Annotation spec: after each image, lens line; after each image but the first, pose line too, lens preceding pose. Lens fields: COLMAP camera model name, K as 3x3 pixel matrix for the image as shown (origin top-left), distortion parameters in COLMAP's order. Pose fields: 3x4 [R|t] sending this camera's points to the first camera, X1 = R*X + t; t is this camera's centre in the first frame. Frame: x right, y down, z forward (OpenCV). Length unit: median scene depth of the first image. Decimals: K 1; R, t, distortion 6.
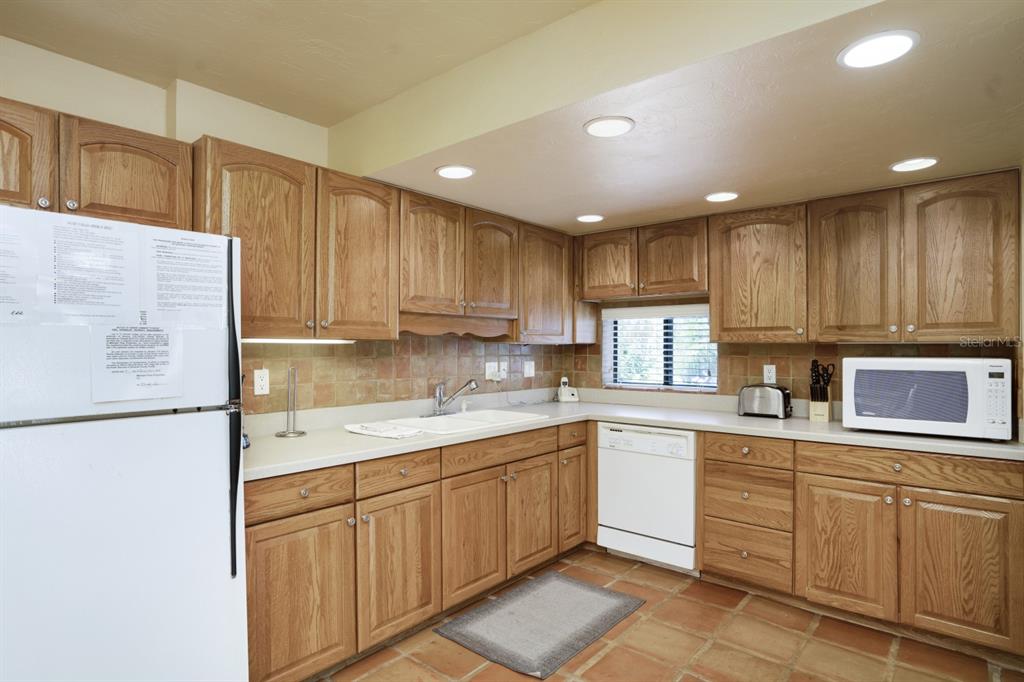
lens RADIAL K [[546.6, 0, 505.2], [0, 546.6, 343.0], [0, 0, 1]] dist [-0.047374, 0.012020]
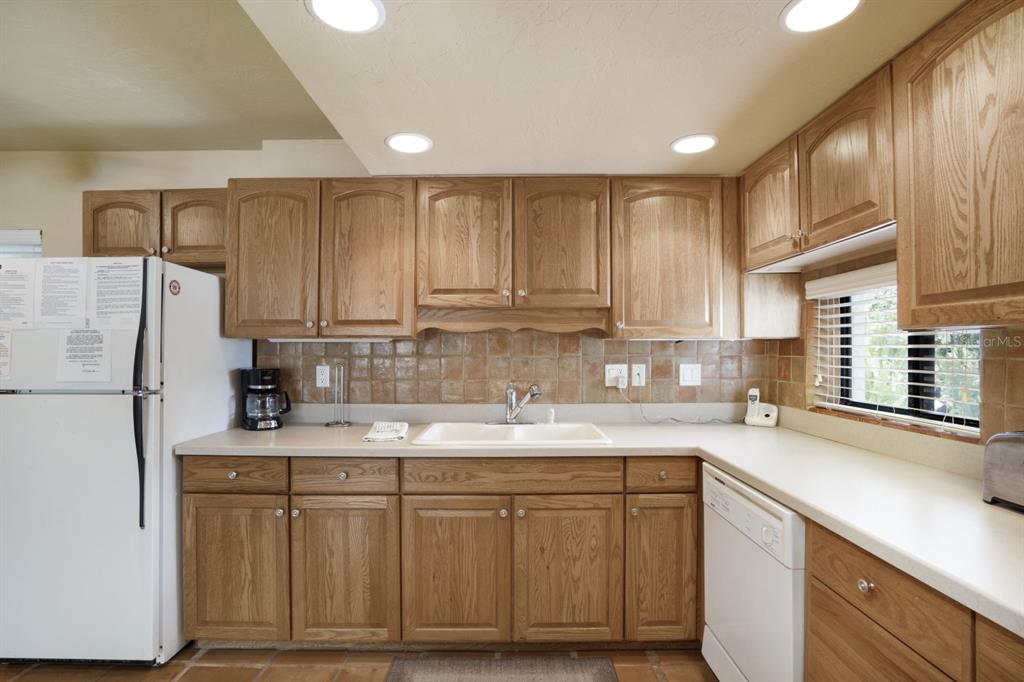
lens RADIAL K [[478.1, 0, 534.9], [0, 478.1, 348.9], [0, 0, 1]] dist [-0.015755, -0.002252]
pose [[0.657336, -0.001587, -0.753596, 0.546023], [0.006902, 0.999969, 0.003914, 0.011569], [0.753566, -0.007774, 0.657326, 0.581588]]
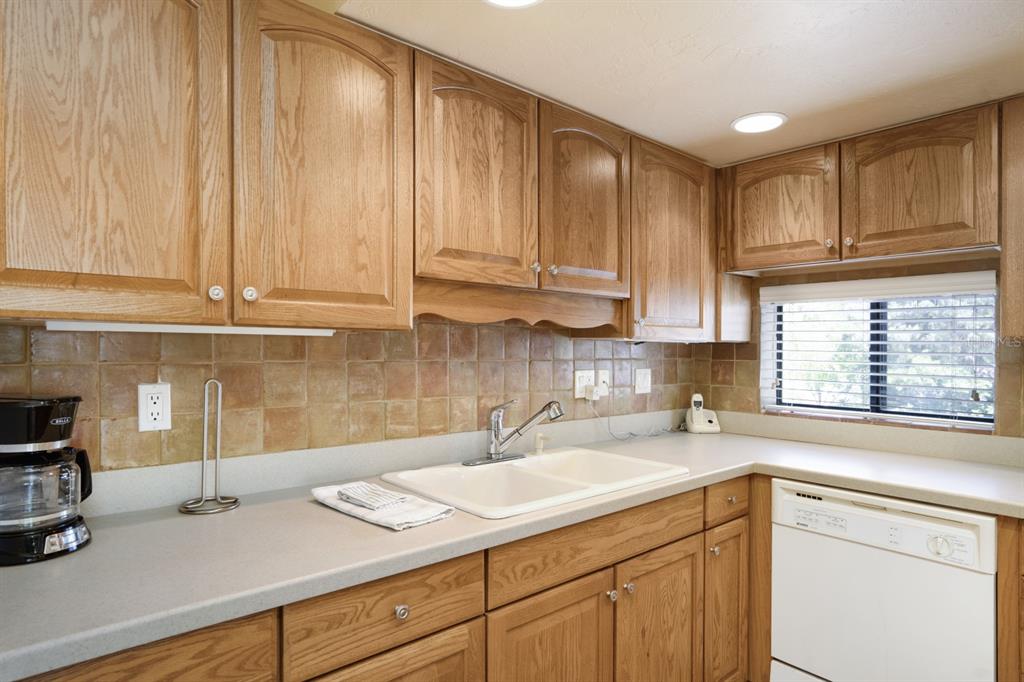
lens RADIAL K [[587.1, 0, 514.9], [0, 587.1, 342.2], [0, 0, 1]] dist [0.001498, 0.003736]
pose [[0.991726, 0.006707, -0.128200, -0.022497], [-0.006909, 0.999975, -0.001129, 0.005632], [0.128189, 0.002005, 0.991748, 0.423124]]
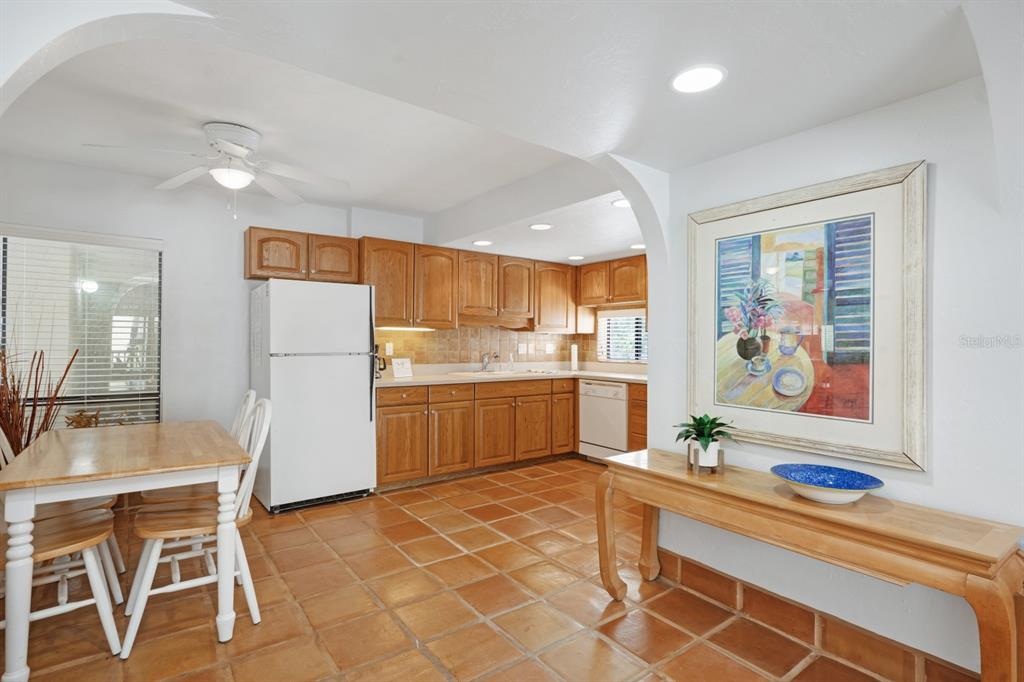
lens RADIAL K [[501.1, 0, 512.2], [0, 501.1, 334.5], [0, 0, 1]] dist [-0.004366, -0.000336]
pose [[0.976018, 0.002361, -0.217679, 0.360799], [-0.004870, 0.999928, -0.010990, 0.030712], [0.217637, 0.011787, 0.975959, -0.649977]]
